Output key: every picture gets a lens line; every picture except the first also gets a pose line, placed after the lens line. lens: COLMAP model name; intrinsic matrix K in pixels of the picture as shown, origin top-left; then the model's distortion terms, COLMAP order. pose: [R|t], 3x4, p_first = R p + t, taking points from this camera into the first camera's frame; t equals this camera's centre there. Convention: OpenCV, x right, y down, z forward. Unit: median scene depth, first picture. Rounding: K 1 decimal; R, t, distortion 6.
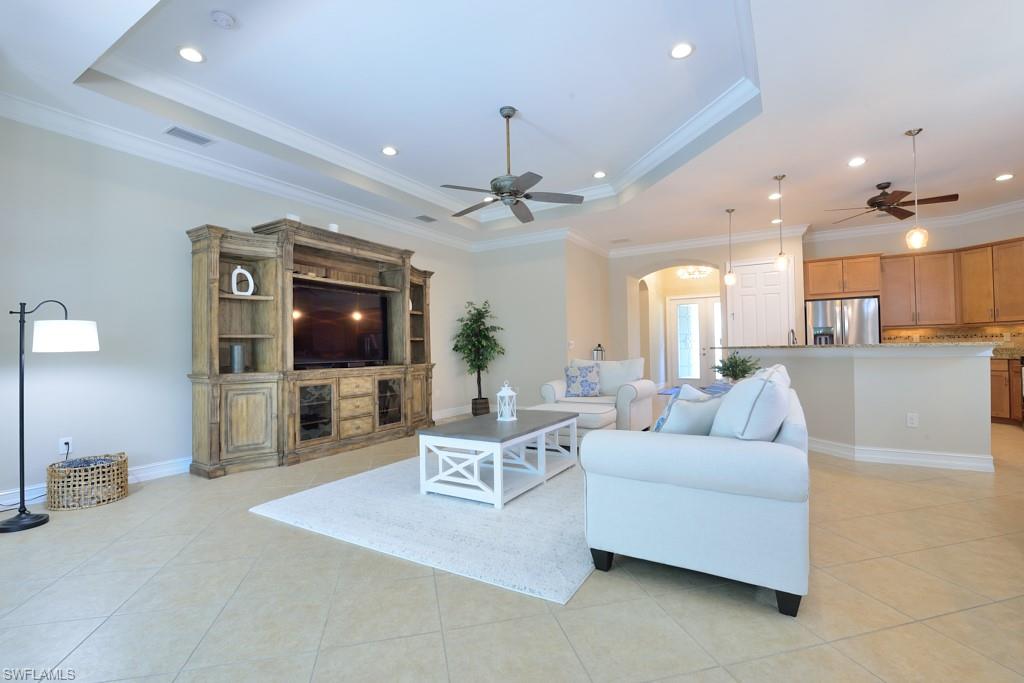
lens RADIAL K [[461.1, 0, 512.0], [0, 461.1, 341.5], [0, 0, 1]] dist [-0.002755, -0.000487]
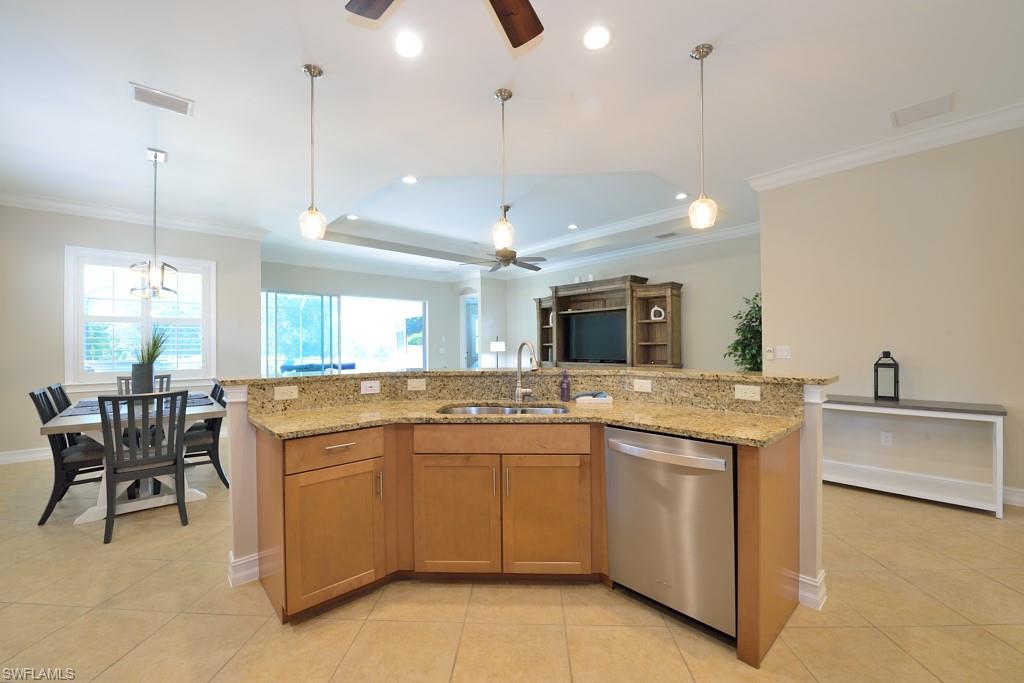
lens RADIAL K [[407.3, 0, 512.1], [0, 407.3, 343.3], [0, 0, 1]] dist [-0.013758, -0.003778]
pose [[-0.285299, 0.015993, -0.958305, 1.077090], [0.031467, 0.999478, 0.007312, -0.030204], [0.957922, -0.028069, -0.285653, 1.132817]]
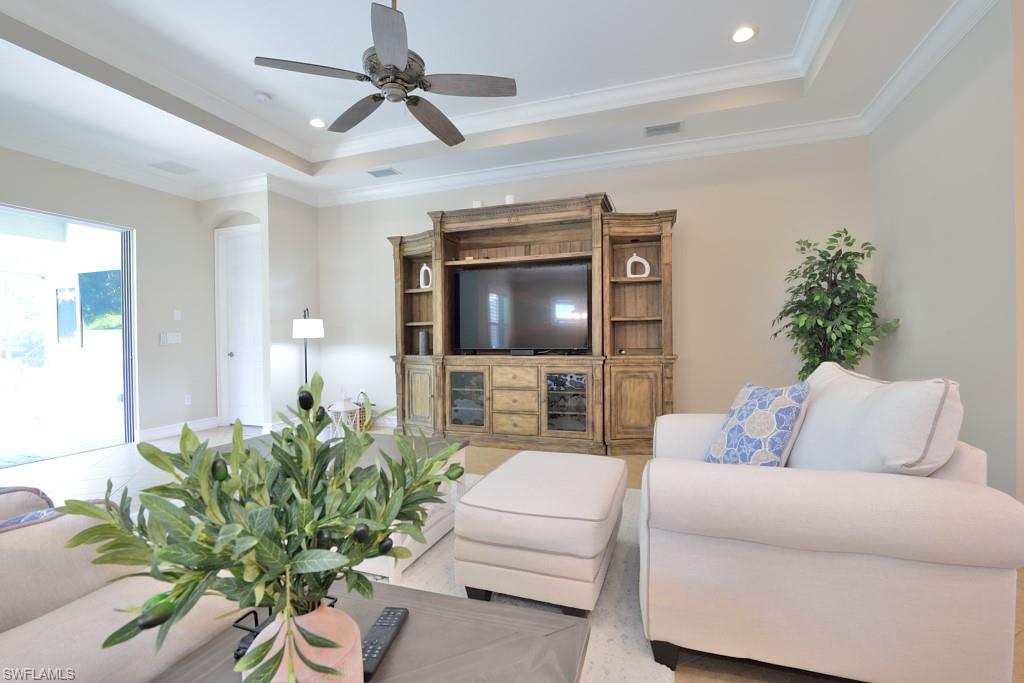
lens RADIAL K [[454.5, 0, 507.7], [0, 454.5, 344.3], [0, 0, 1]] dist [-0.016512, -0.000183]
pose [[0.200831, 0.026514, -0.979267, 0.486262], [0.026810, 0.999110, 0.032550, 0.007022], [0.979259, -0.032792, 0.199941, 0.806573]]
